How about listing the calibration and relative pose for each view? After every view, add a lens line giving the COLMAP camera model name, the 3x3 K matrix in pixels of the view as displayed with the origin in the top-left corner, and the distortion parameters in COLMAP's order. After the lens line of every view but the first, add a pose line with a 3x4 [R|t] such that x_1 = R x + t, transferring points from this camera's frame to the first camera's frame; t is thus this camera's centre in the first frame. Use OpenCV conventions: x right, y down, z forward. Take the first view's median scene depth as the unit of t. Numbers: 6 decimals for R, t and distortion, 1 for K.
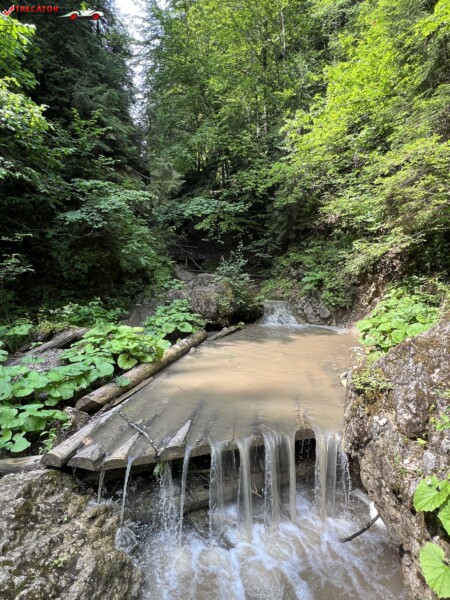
lens RADIAL K [[314.7, 0, 225.7], [0, 314.7, 301.2], [0, 0, 1]] dist [-0.004053, 0.001032]
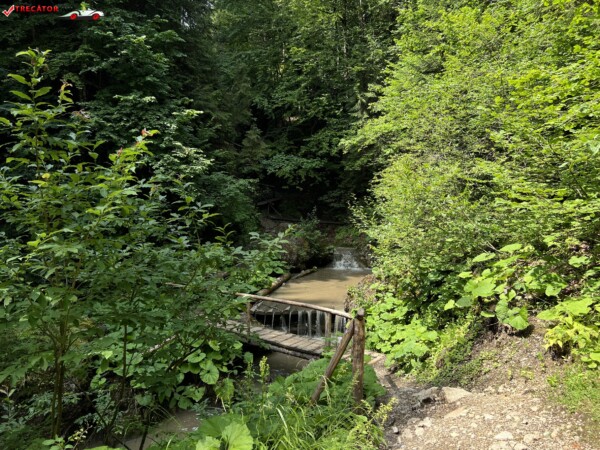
lens RADIAL K [[453.5, 0, 301.5], [0, 453.5, 227.3], [0, 0, 1]] dist [0.041226, -0.027639]
pose [[0.999974, 0.004548, -0.005547, 0.001759], [-0.004576, 0.999977, -0.005079, -0.097492], [0.005523, 0.005104, 0.999972, -1.010893]]
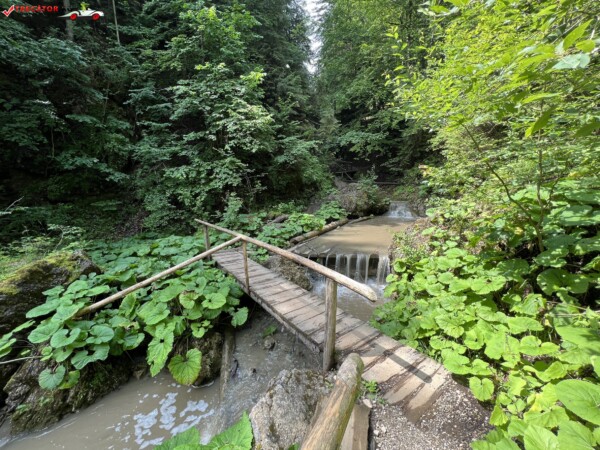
lens RADIAL K [[242.8, 0, 298.5], [0, 242.8, 225.1], [0, 0, 1]] dist [0.000255, 0.000004]
pose [[0.947864, 0.037262, -0.316491, 0.095230], [-0.003798, 0.994391, 0.105701, -0.012524], [0.318654, -0.098988, 0.942688, -0.349835]]
